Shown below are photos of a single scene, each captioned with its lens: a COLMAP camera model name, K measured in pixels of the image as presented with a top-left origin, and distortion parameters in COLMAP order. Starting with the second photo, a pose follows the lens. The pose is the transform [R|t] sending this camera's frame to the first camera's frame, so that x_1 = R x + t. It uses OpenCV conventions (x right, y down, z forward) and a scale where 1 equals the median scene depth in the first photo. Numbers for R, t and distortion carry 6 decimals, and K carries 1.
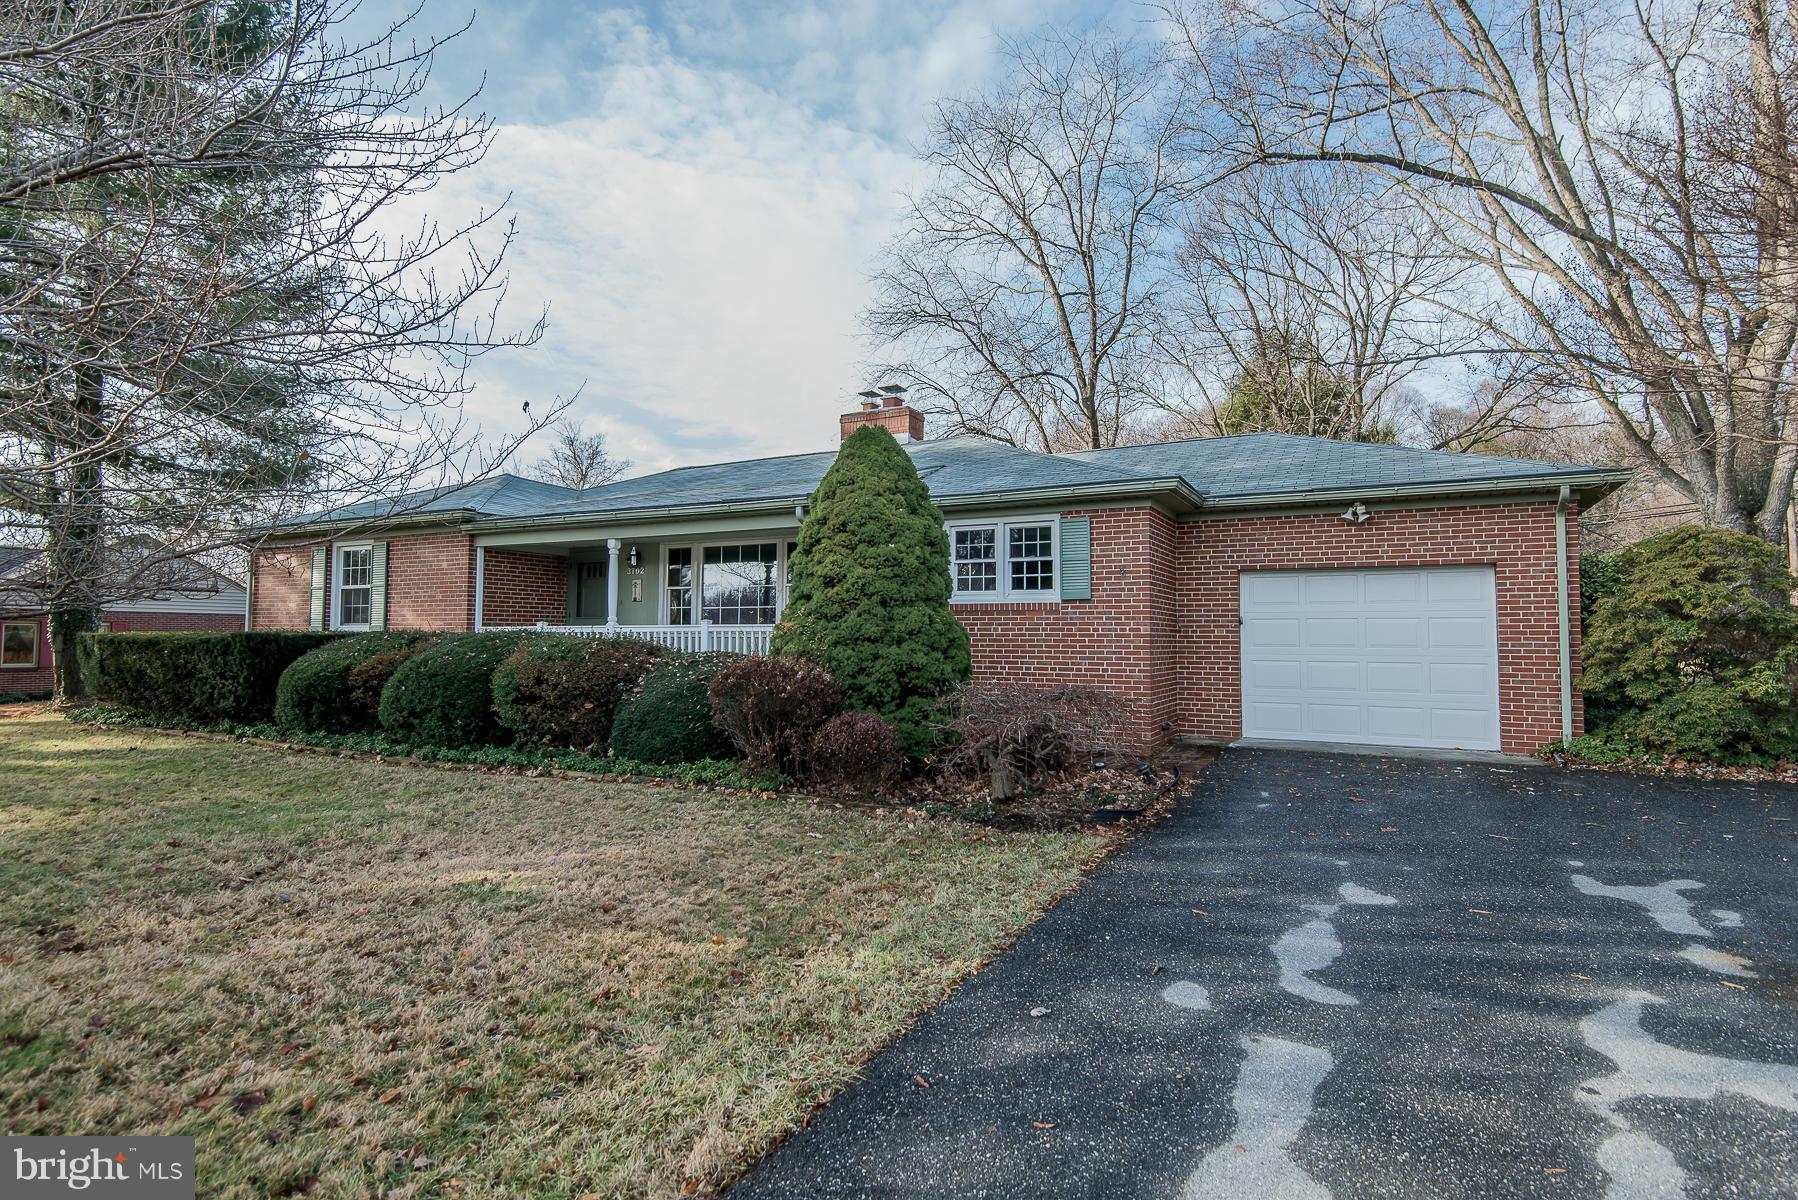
lens RADIAL K [[799.5, 0, 899.6], [0, 799.5, 591.7], [0, 0, 1]] dist [0.028365, -0.021492]
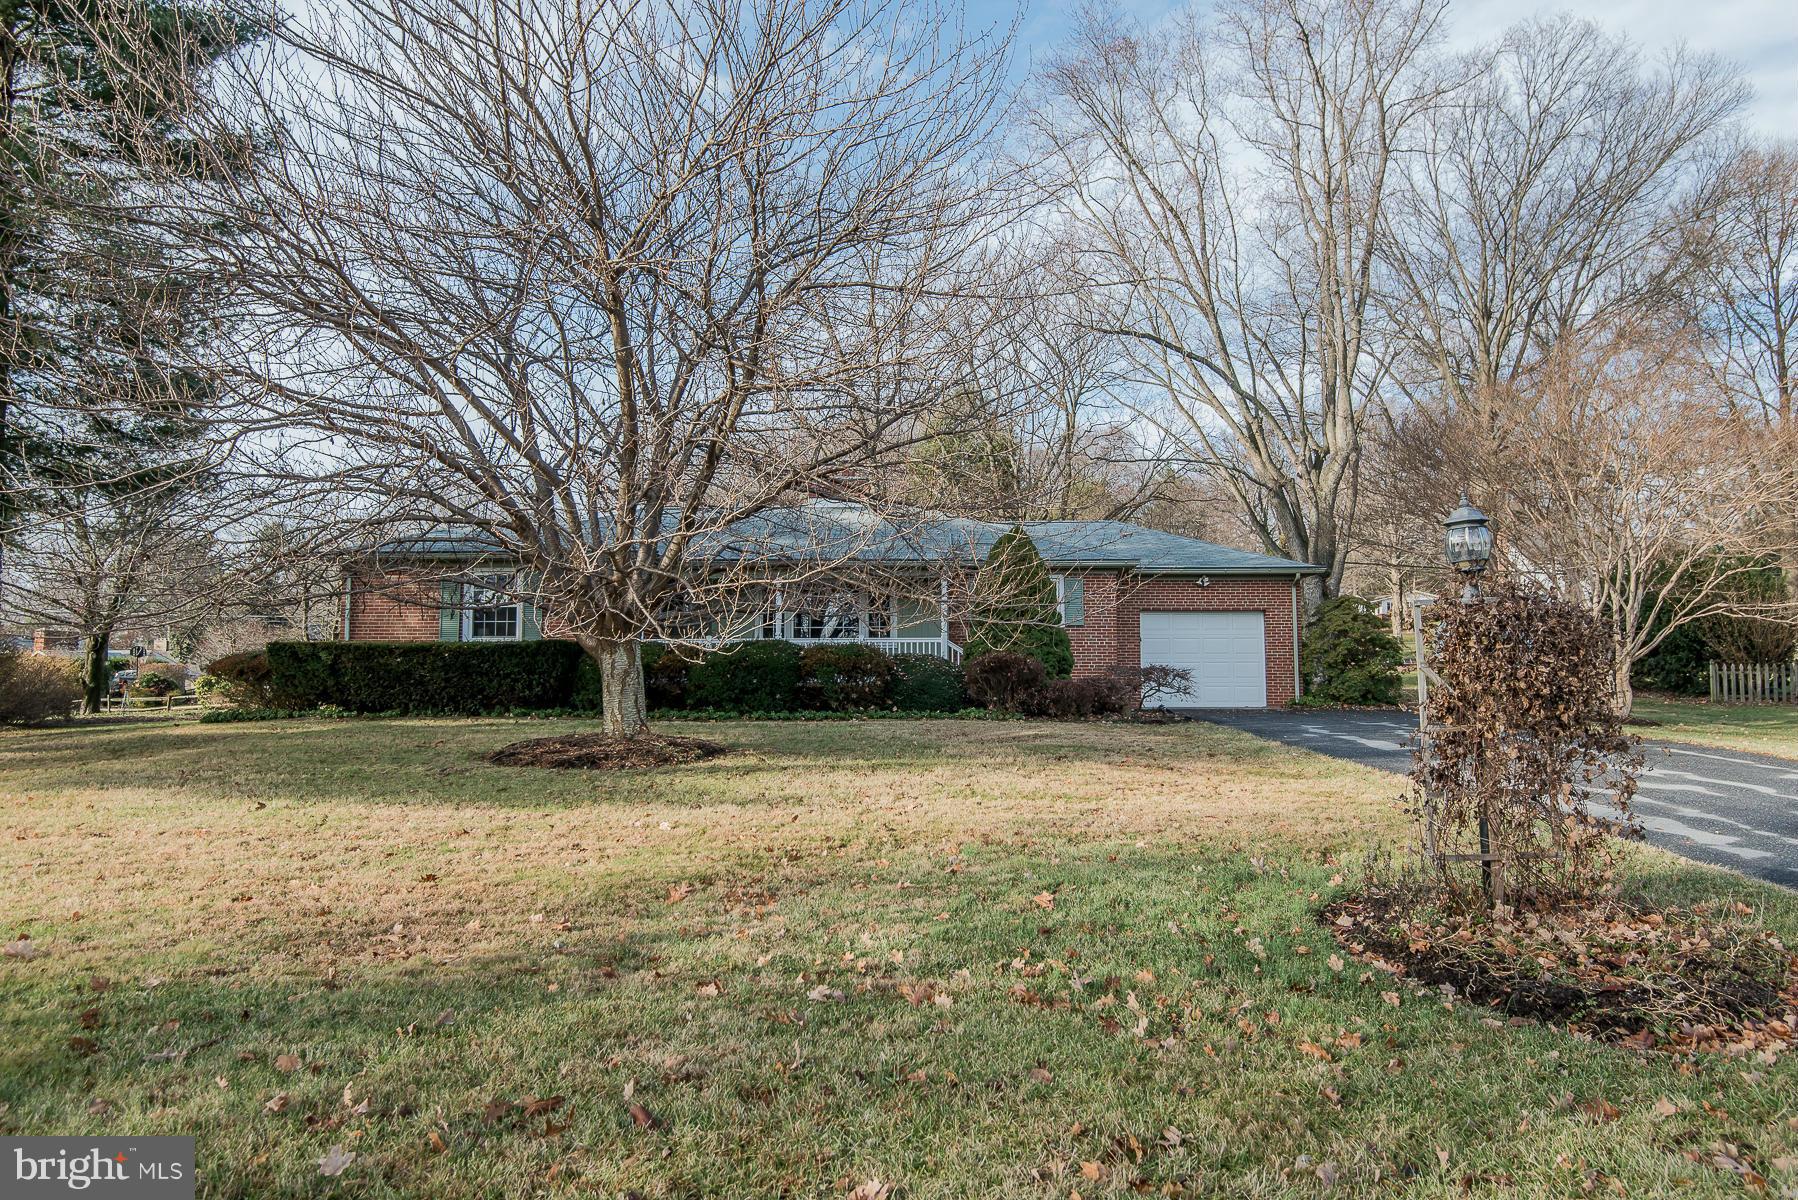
lens RADIAL K [[799.5, 0, 899.6], [0, 799.5, 591.7], [0, 0, 1]] dist [0.028365, -0.021492]
pose [[0.937030, 0.038908, 0.347074, -0.735711], [-0.026736, 0.998850, -0.039792, 0.019863], [-0.348223, 0.028007, 0.936993, -0.500777]]
